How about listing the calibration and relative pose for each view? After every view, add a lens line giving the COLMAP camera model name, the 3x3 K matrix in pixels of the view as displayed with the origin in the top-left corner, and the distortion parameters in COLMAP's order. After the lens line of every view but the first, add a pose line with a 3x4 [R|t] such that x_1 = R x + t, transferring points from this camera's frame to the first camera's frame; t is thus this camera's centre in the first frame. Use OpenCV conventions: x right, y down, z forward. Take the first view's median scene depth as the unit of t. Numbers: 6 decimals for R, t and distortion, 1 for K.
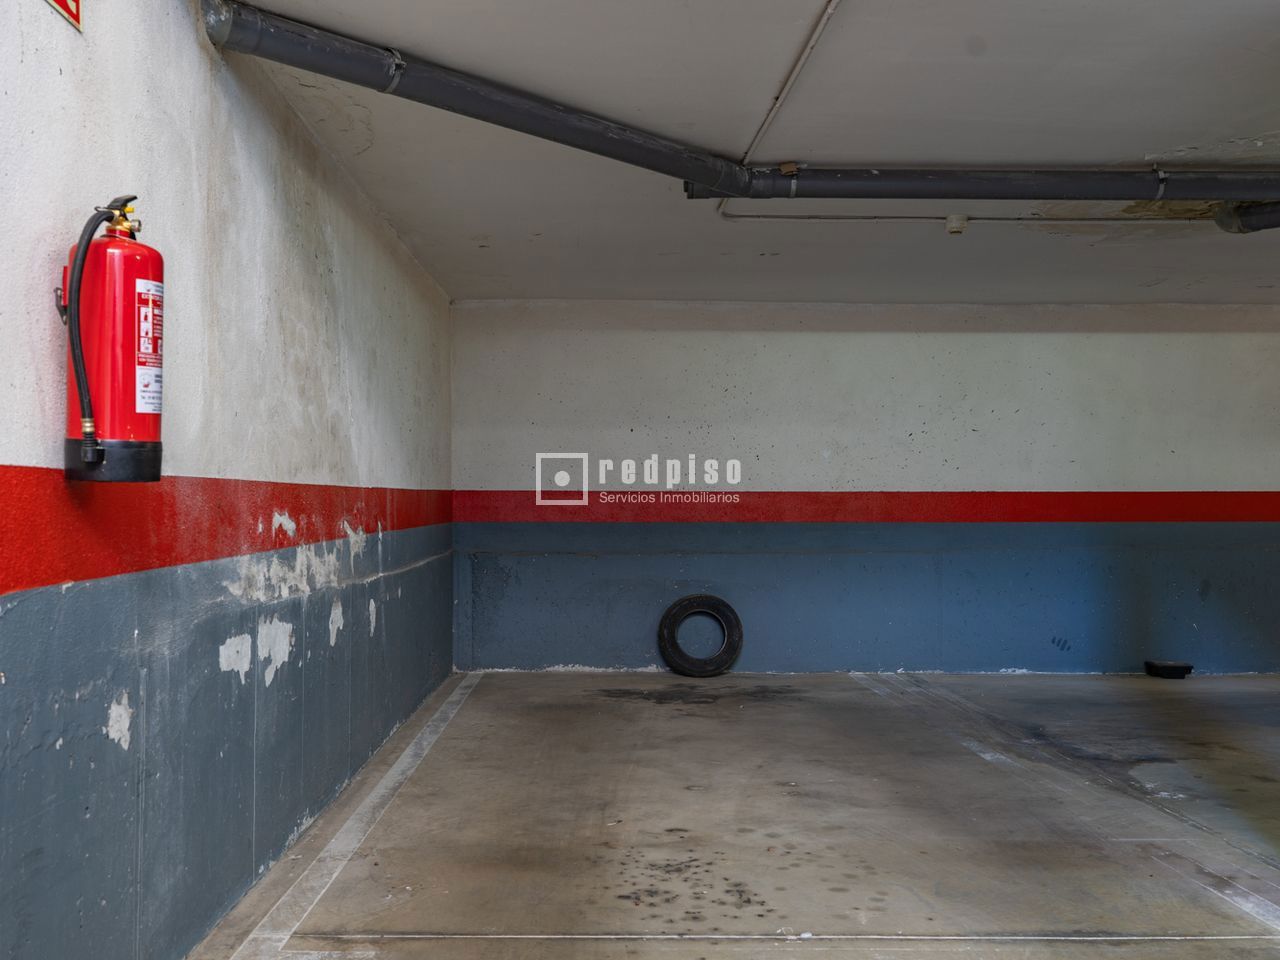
lens RADIAL K [[1048.0, 0, 638.1], [0, 1048.0, 507.9], [0, 0, 1]] dist [0.001526, 0.001256]
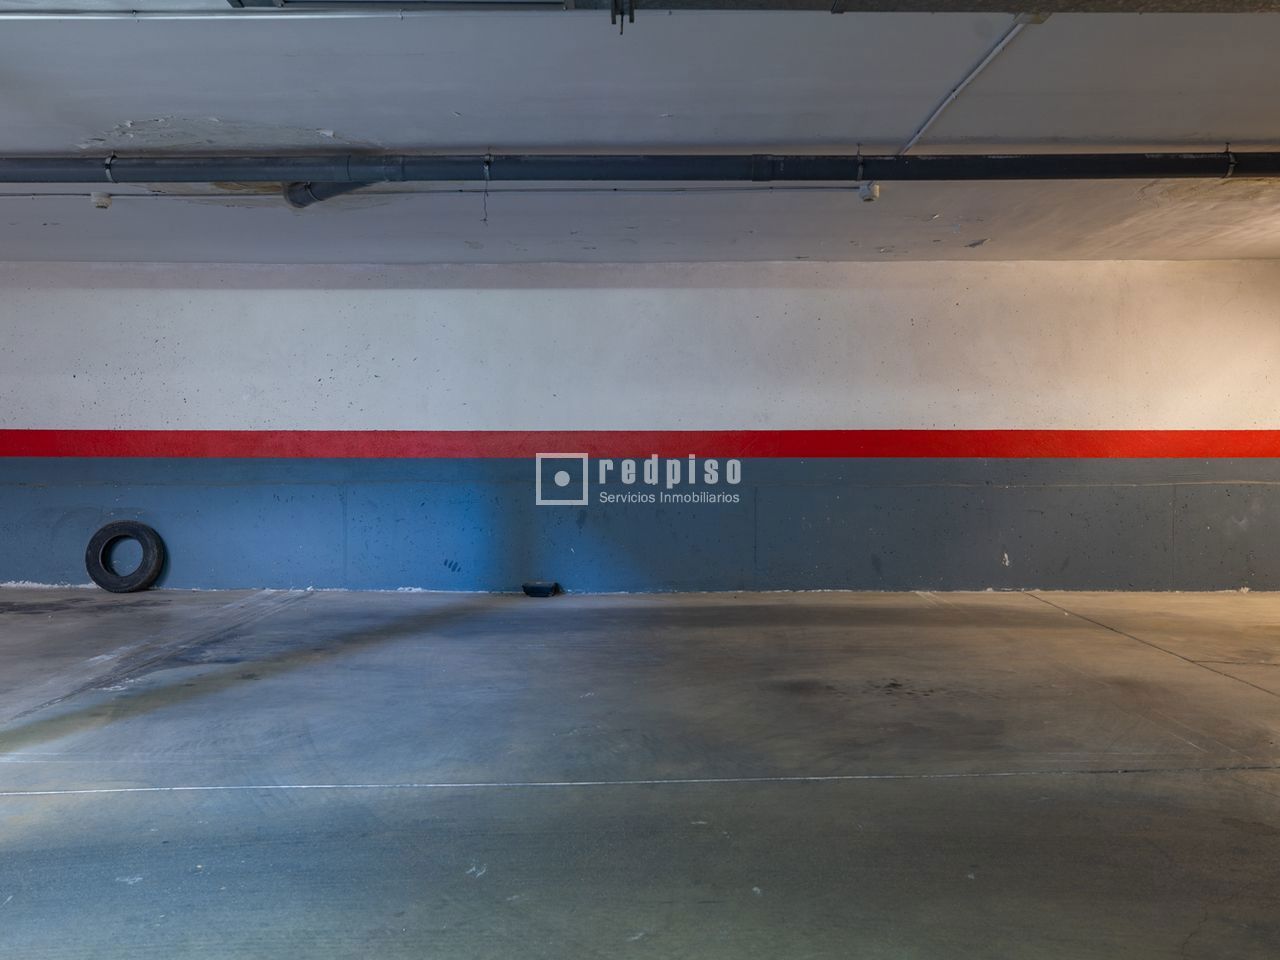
lens RADIAL K [[978.0, 0, 638.8], [0, 978.0, 463.2], [0, 0, 1]] dist [-0.003274, 0.004105]
pose [[0.999476, 0.002414, -0.032265, 0.639907], [-0.001772, 0.999800, 0.019906, -0.002087], [0.032306, -0.019839, 0.999281, -0.043184]]
